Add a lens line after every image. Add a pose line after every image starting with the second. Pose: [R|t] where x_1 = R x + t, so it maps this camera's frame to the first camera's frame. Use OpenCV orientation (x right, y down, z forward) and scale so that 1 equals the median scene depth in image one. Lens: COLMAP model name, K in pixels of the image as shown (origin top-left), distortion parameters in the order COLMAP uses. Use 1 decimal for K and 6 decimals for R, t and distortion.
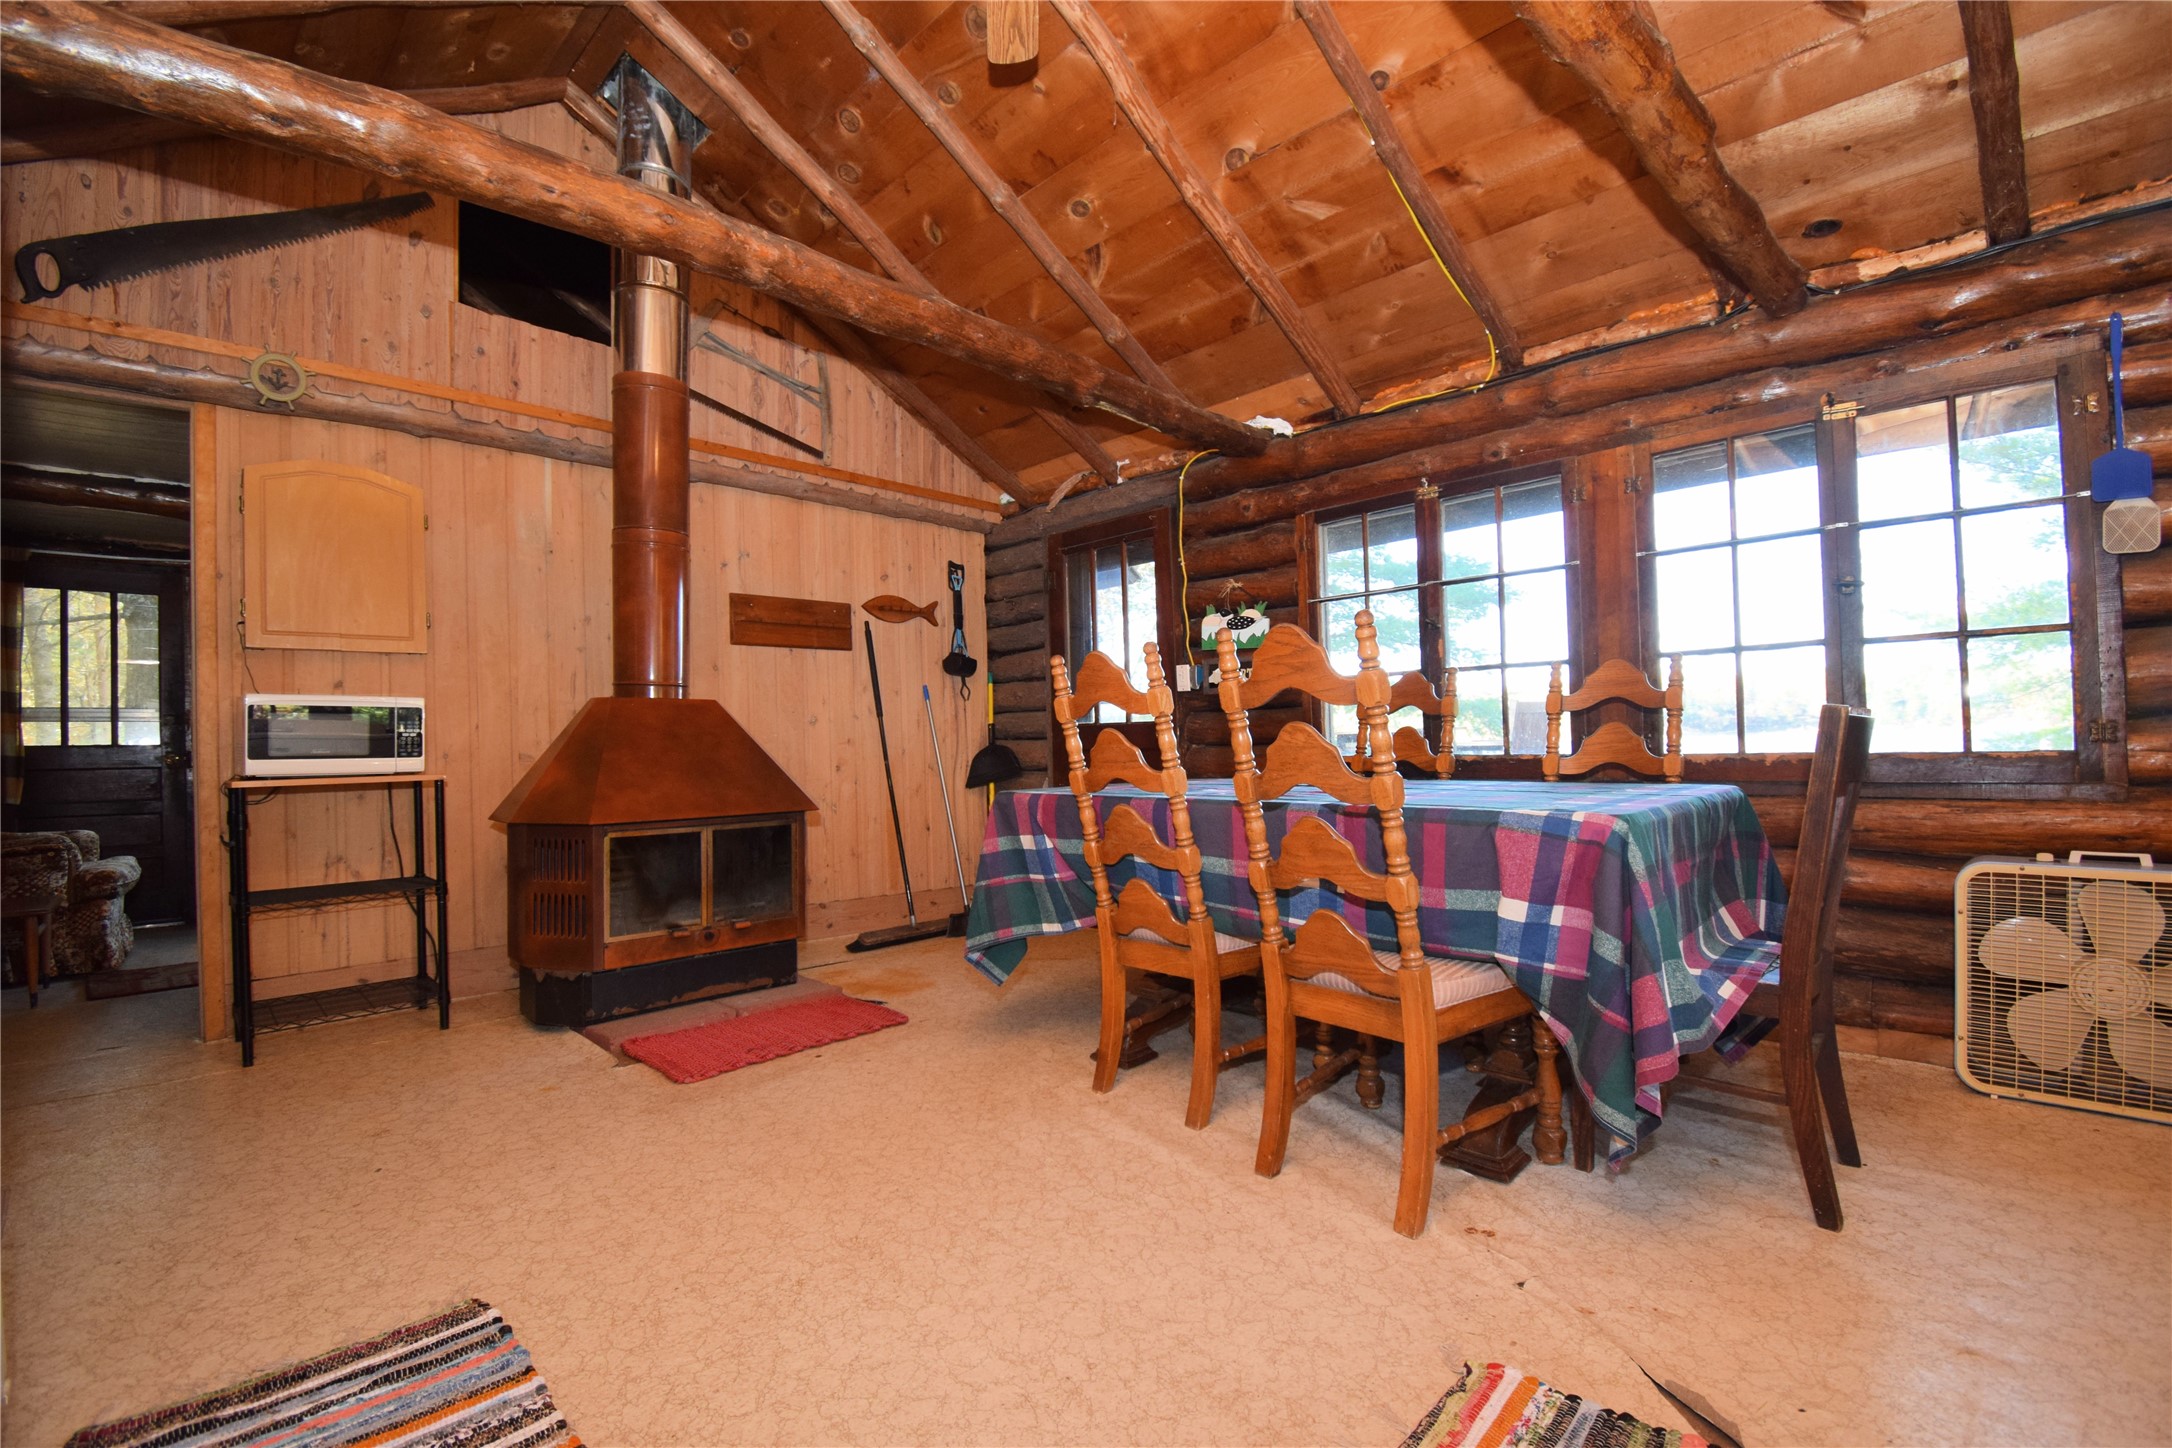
lens RADIAL K [[953.6, 0, 1091.0], [0, 953.6, 729.0], [0, 0, 1]] dist [0.024899, -0.029720]
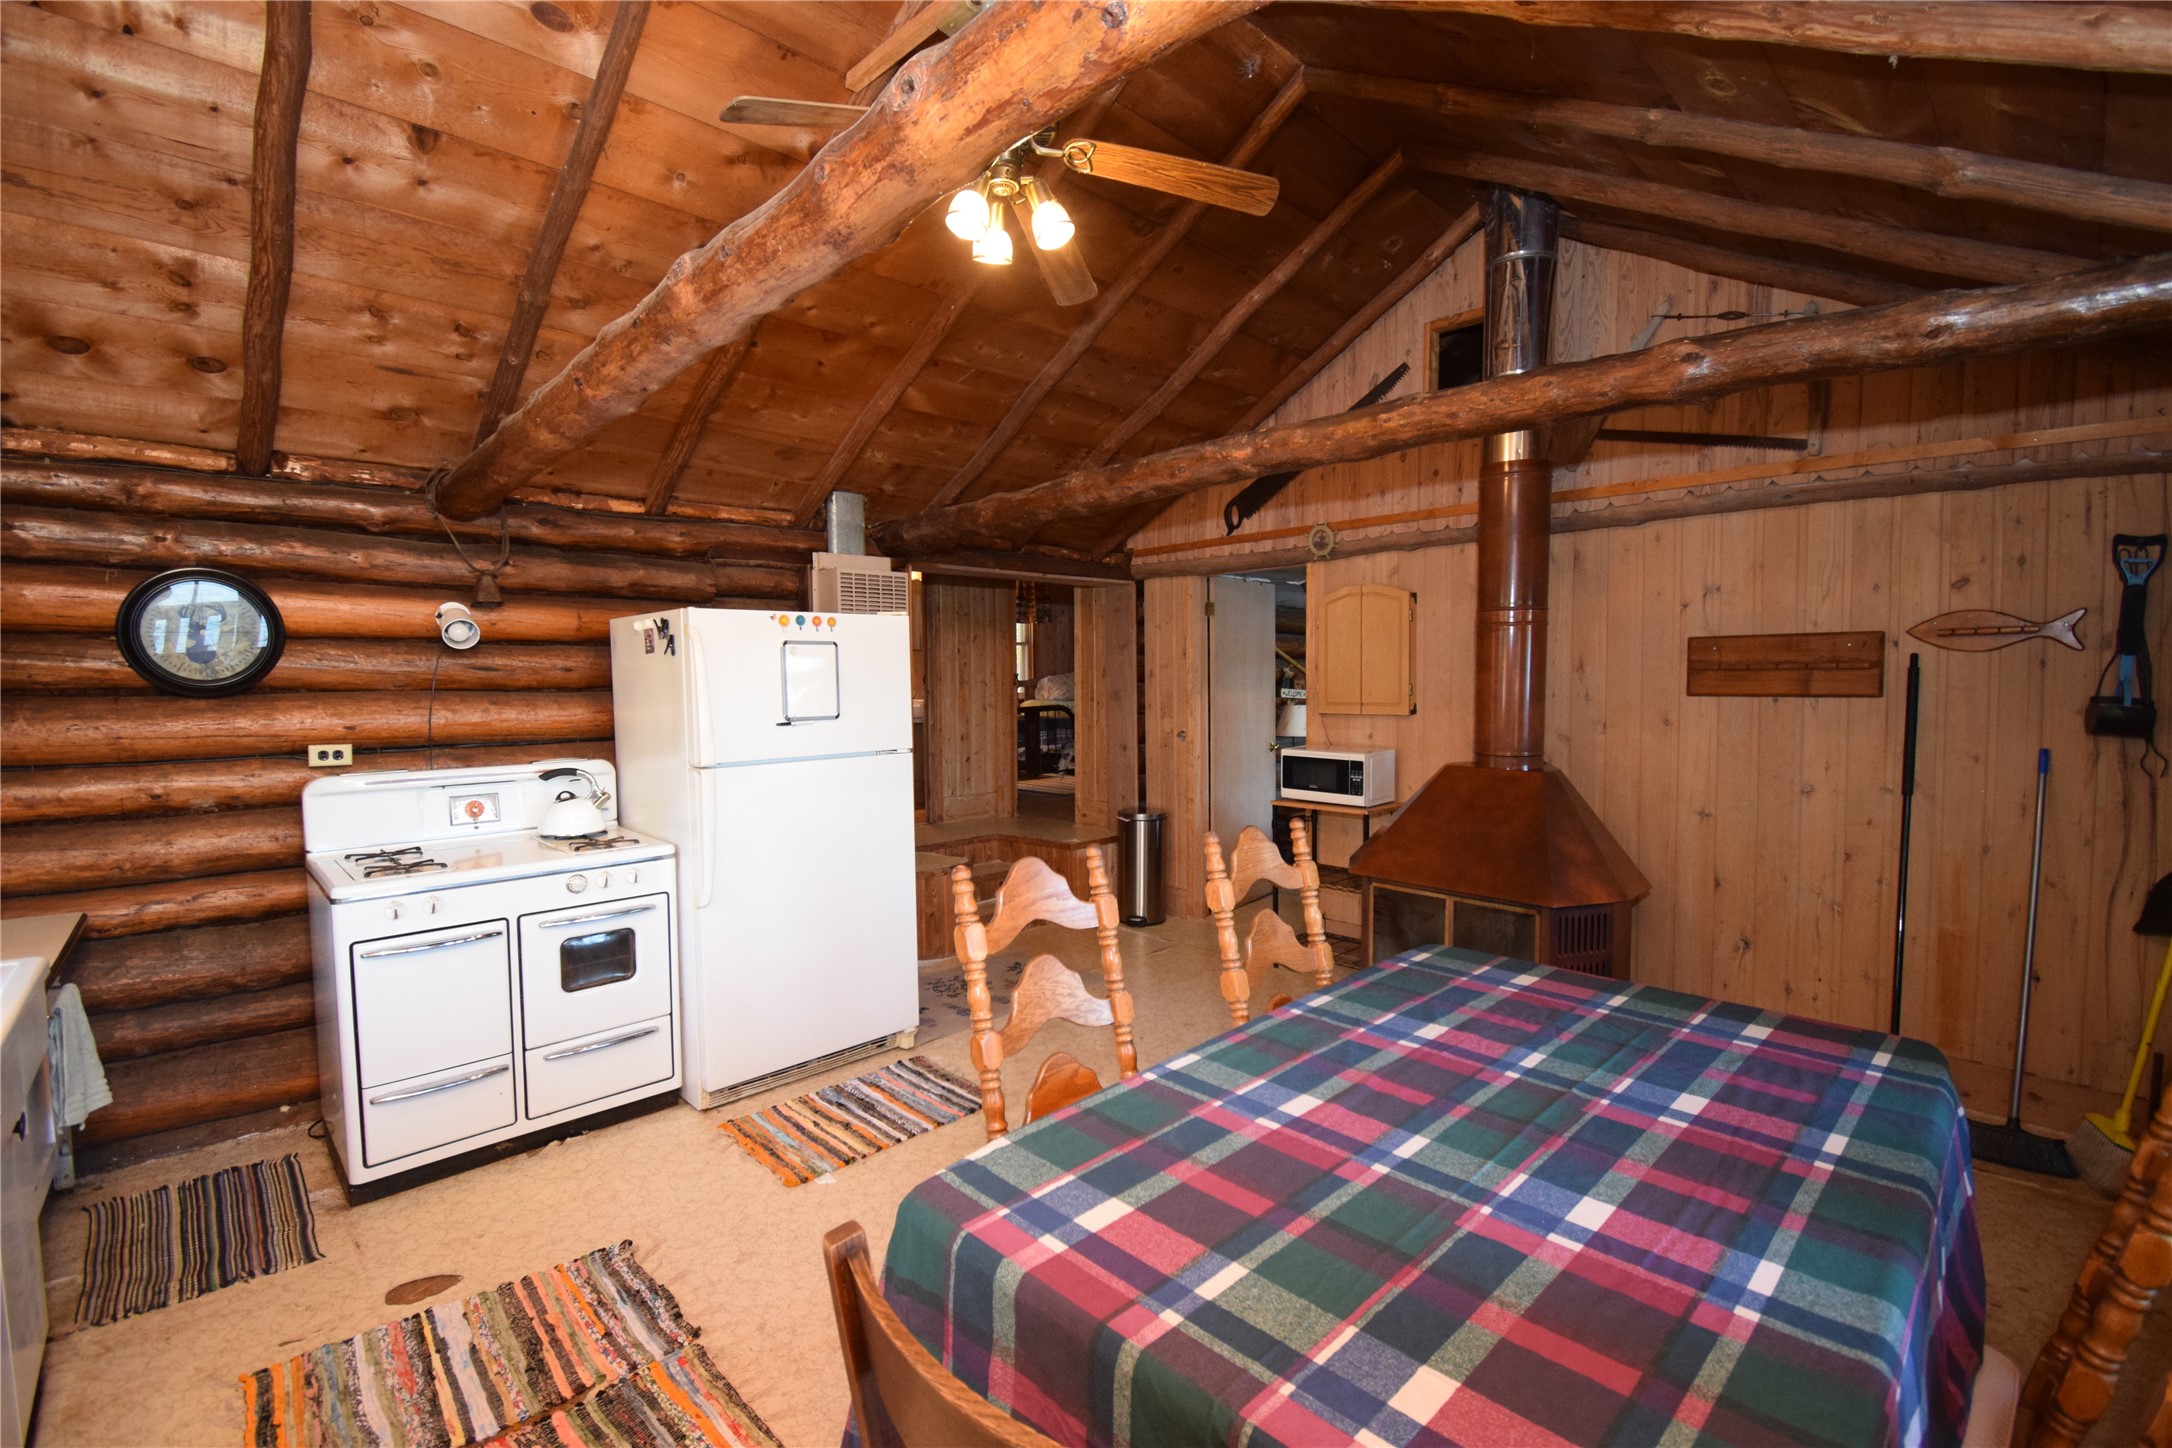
lens RADIAL K [[953.6, 0, 1091.0], [0, 953.6, 729.0], [0, 0, 1]] dist [0.024899, -0.029720]
pose [[-0.023318, 0.082232, -0.996340, 0.509382], [0.023212, 0.996387, 0.081693, -0.139880], [0.999459, -0.021222, -0.025143, 0.460780]]
